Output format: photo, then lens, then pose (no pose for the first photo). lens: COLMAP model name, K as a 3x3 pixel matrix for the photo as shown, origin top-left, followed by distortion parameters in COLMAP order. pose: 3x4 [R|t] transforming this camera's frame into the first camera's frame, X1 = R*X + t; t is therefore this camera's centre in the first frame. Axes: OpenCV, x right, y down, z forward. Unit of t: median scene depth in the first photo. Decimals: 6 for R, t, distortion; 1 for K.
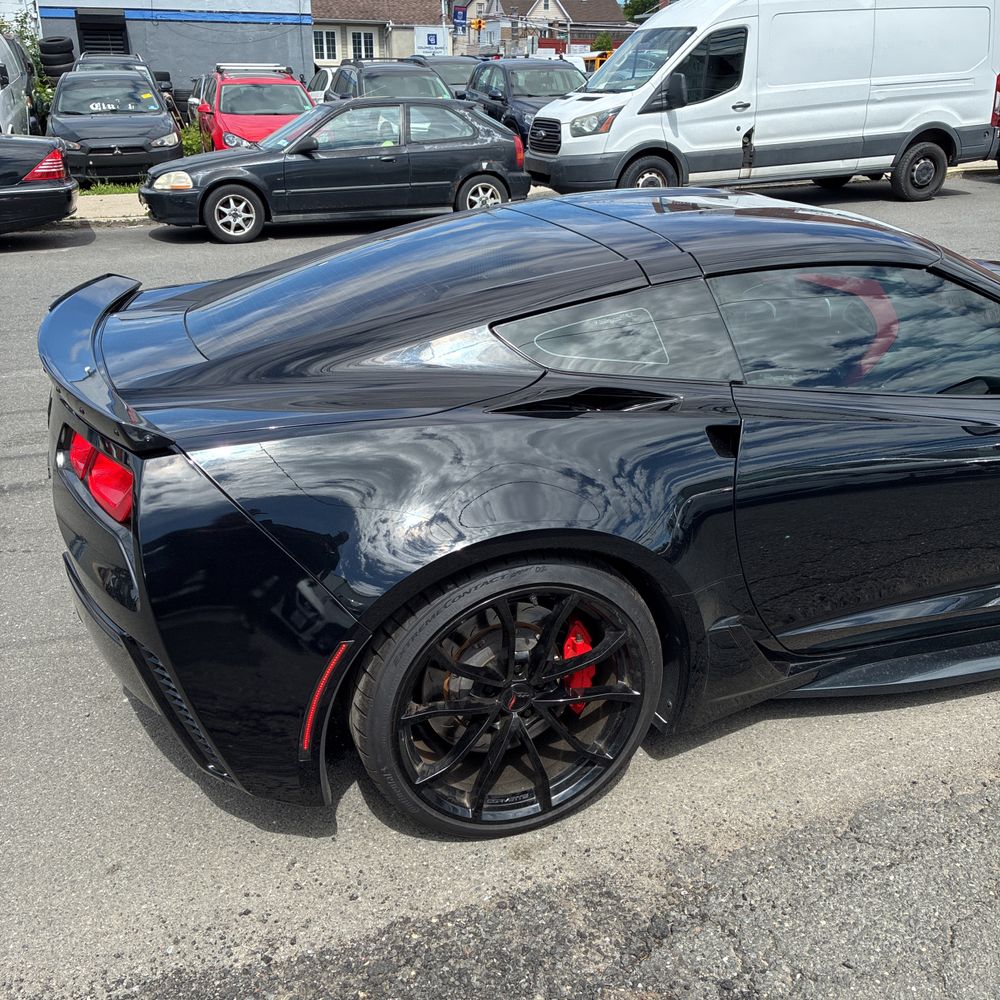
lens RADIAL K [[1016.7, 0, 496.2], [0, 1016.7, 501.4], [0, 0, 1]] dist [0.019218, 0.000000]
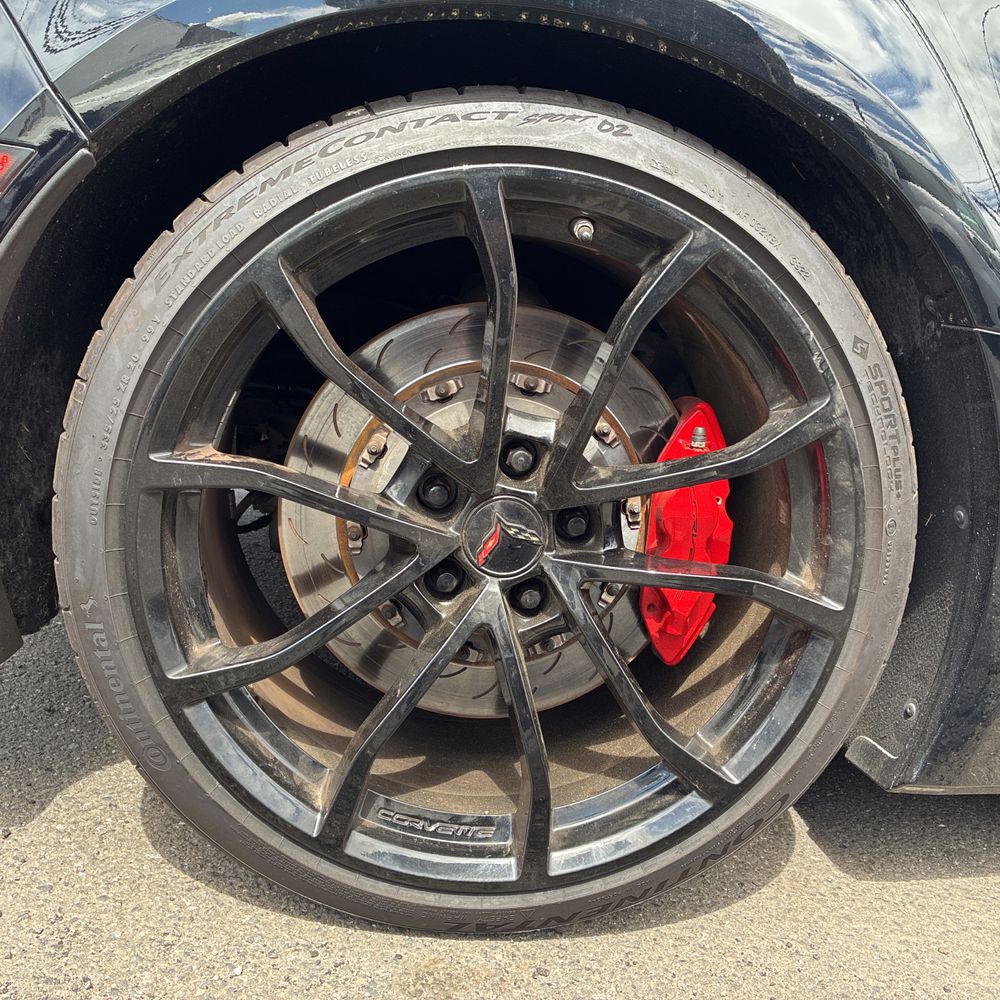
lens RADIAL K [[1016.7, 0, 505.0], [0, 1016.7, 497.5], [0, 0, 1]] dist [0.019218, 0.000000]
pose [[0.964476, 0.164106, -0.207015, 0.019982], [-0.206238, 0.957455, -0.201855, 0.052916], [0.165081, 0.237379, 0.957288, 0.132173]]
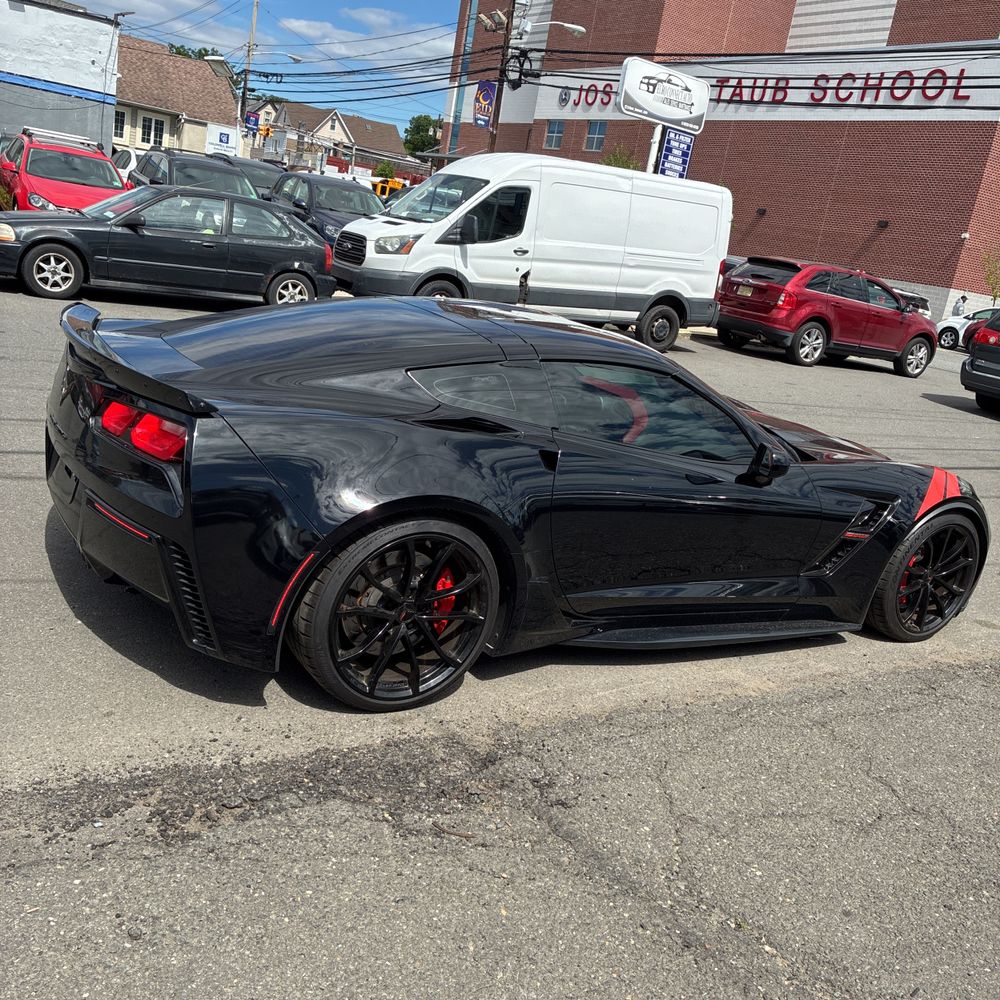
lens RADIAL K [[1016.7, 0, 491.1], [0, 1016.7, 494.9], [0, 0, 1]] dist [0.019218, 0.000000]
pose [[0.965534, 0.104785, 0.238252, -0.048781], [-0.077118, 0.989451, -0.122640, 0.040593], [-0.248589, 0.100039, 0.963429, -0.103145]]
